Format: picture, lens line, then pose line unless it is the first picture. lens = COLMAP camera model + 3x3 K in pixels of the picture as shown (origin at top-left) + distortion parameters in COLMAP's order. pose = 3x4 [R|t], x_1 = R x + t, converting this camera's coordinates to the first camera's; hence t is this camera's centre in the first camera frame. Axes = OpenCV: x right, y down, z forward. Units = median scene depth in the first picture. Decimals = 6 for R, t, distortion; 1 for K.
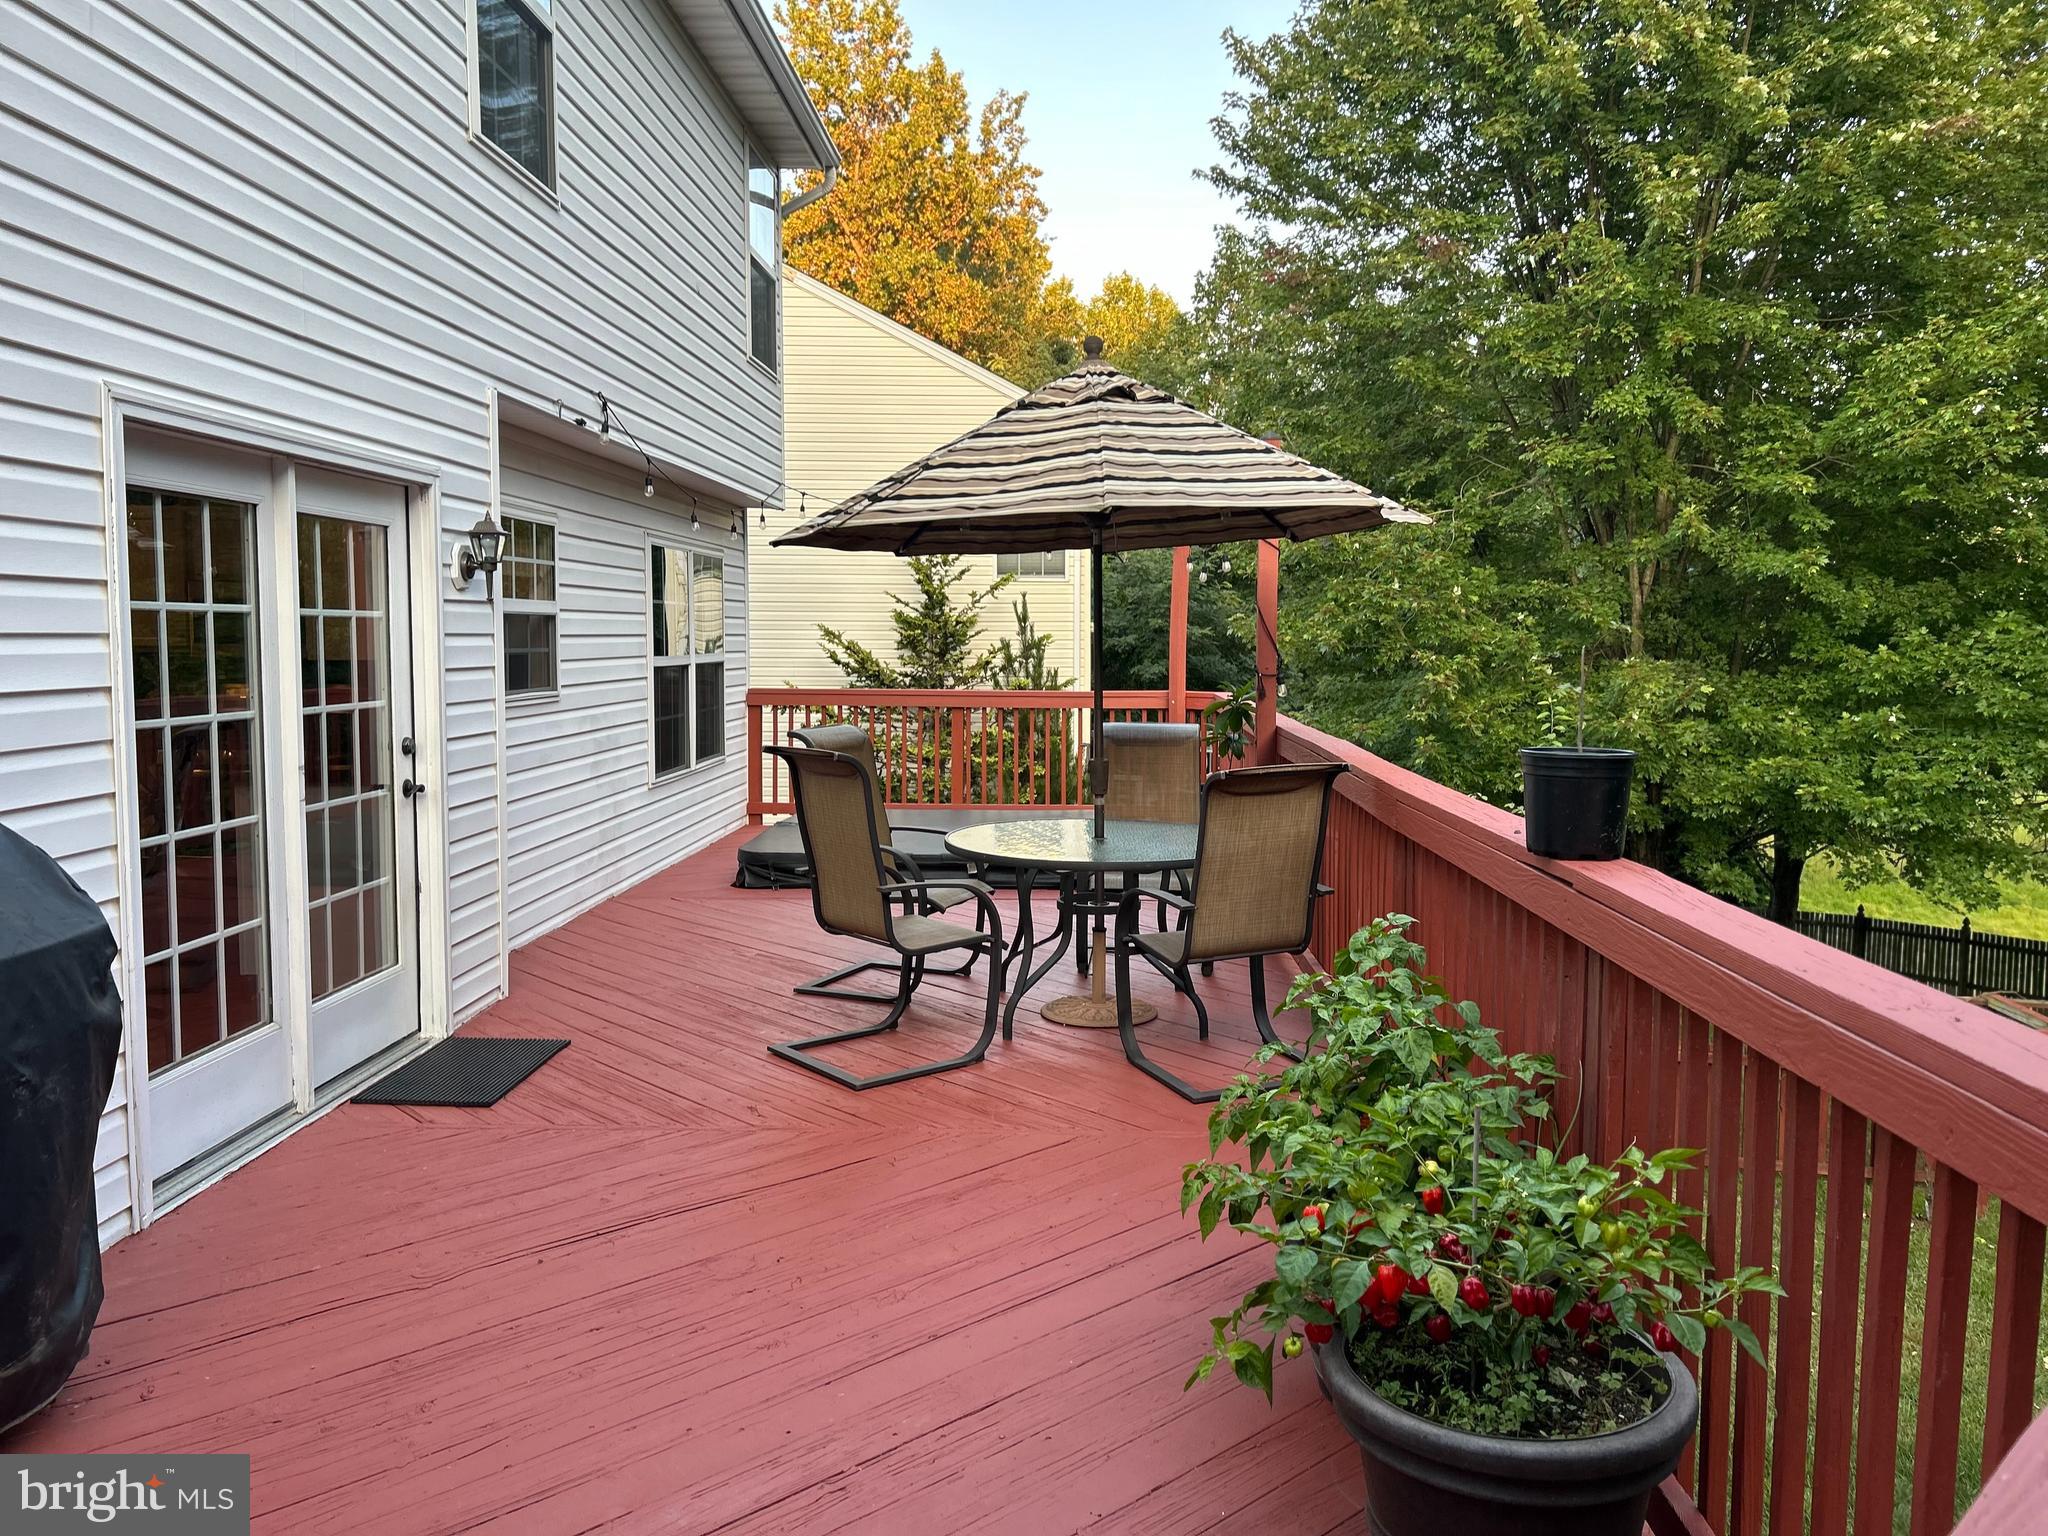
lens RADIAL K [[1537.8, 0, 1007.8], [0, 1537.8, 737.6], [0, 0, 1]] dist [0.047208, -0.062512]
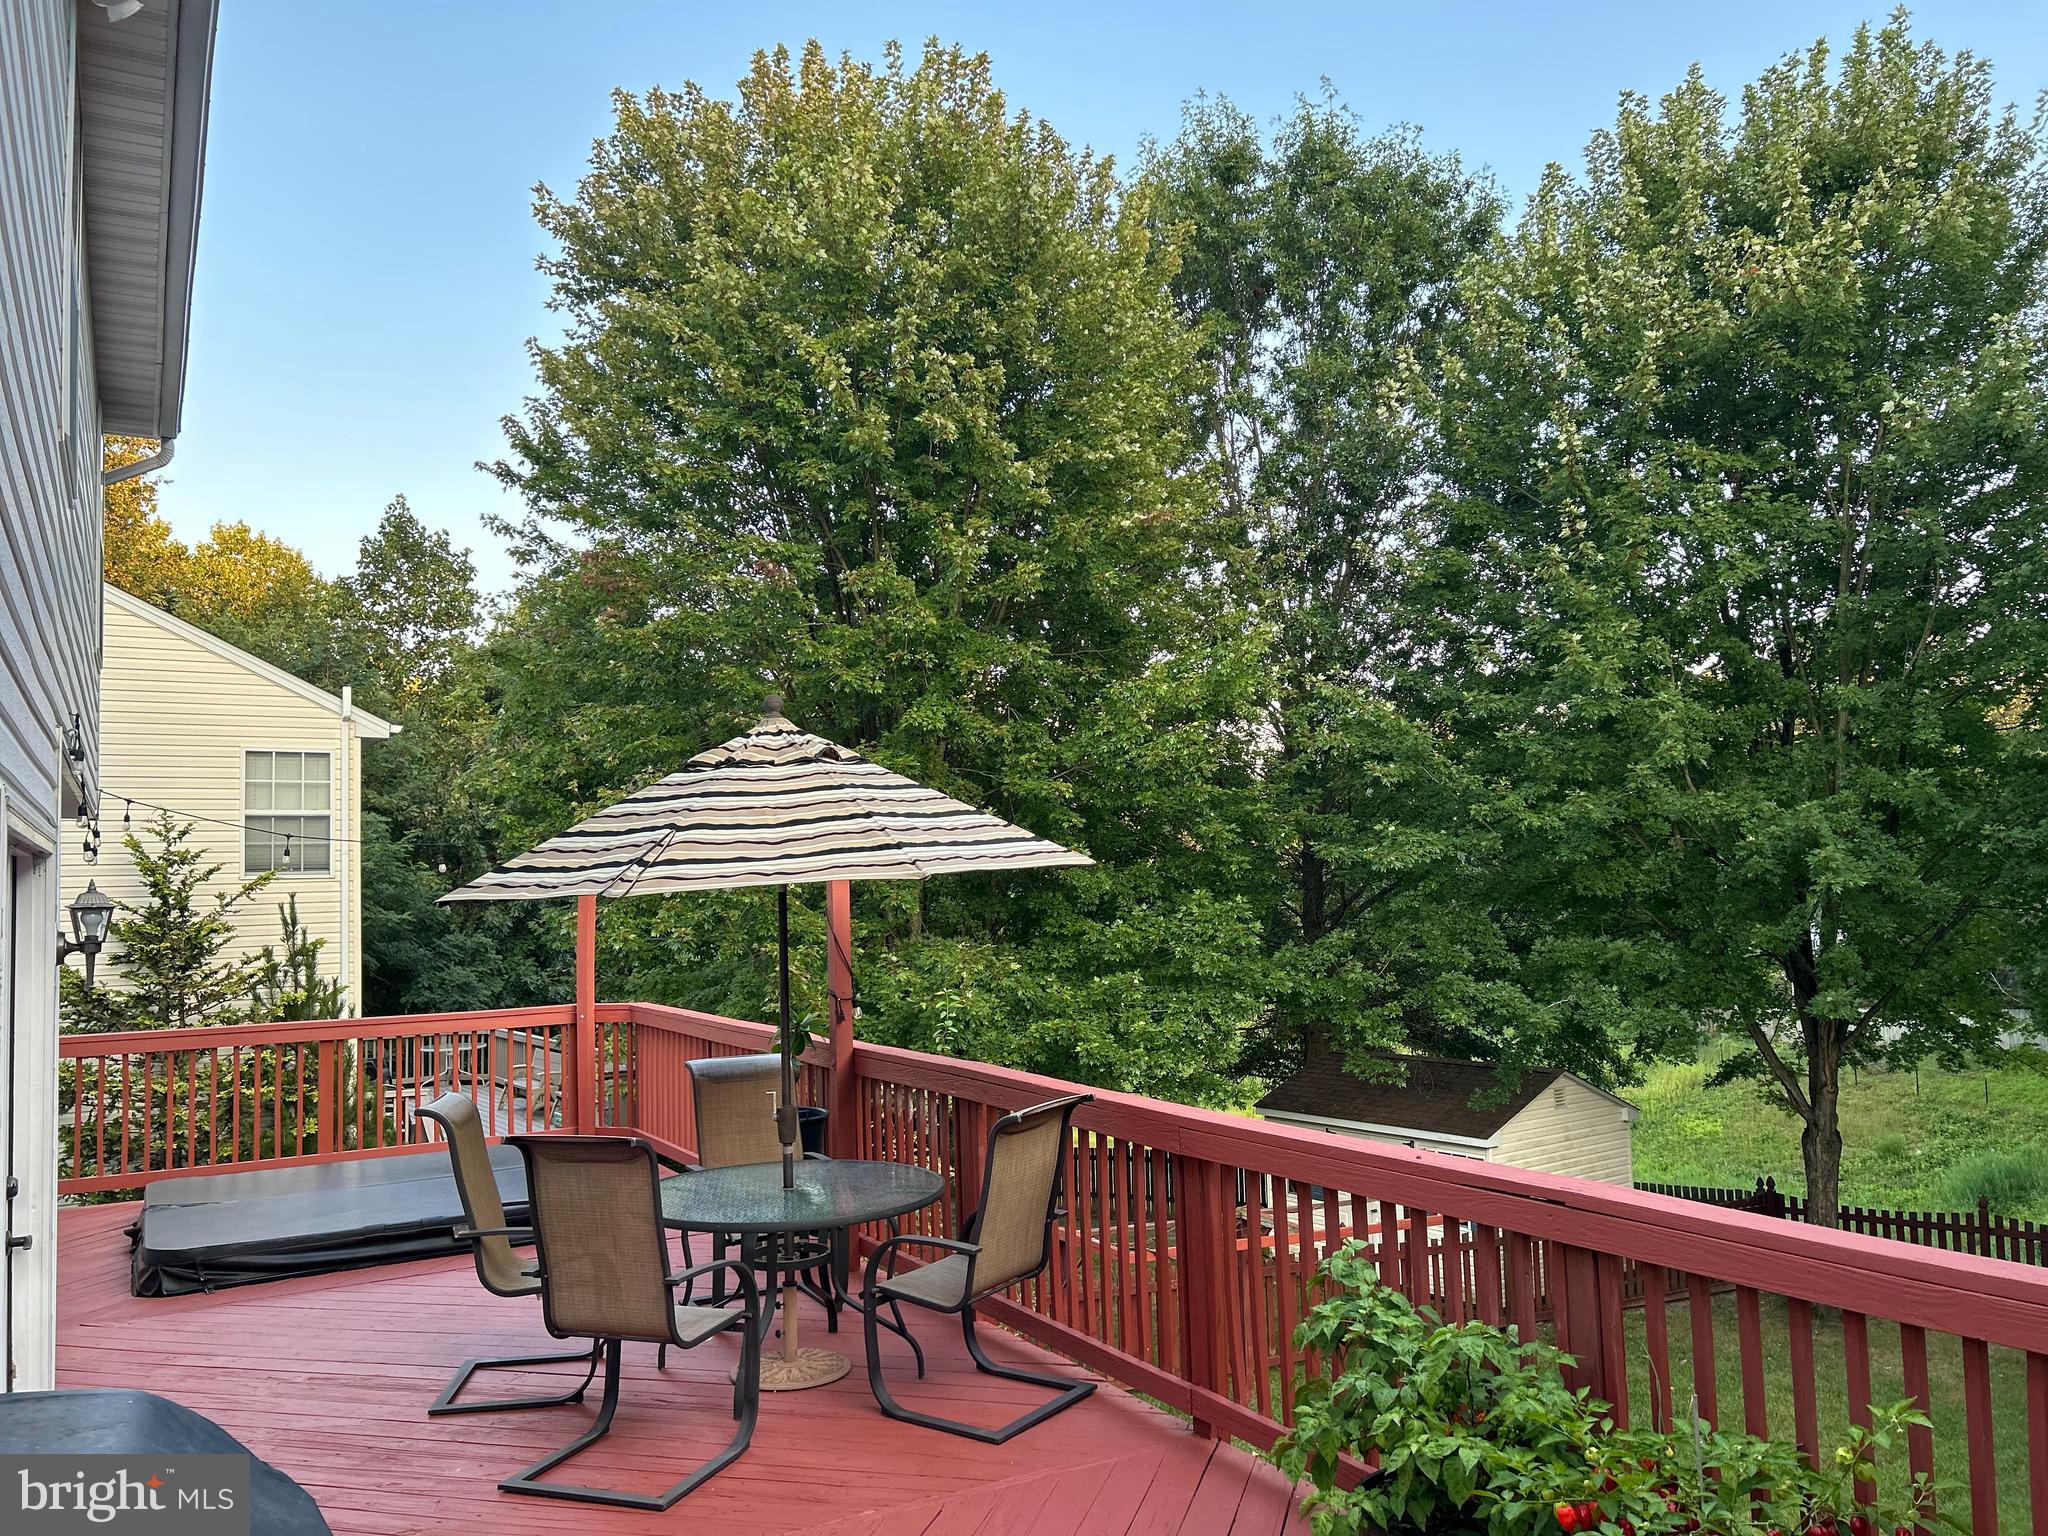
lens RADIAL K [[1537.8, 0, 1027.7], [0, 1537.8, 772.1], [0, 0, 1]] dist [0.047208, -0.062512]
pose [[0.842076, 0.010339, 0.539259, -0.143256], [0.069119, 0.989504, -0.126904, -0.025513], [-0.534911, 0.144136, 0.832523, 0.018372]]
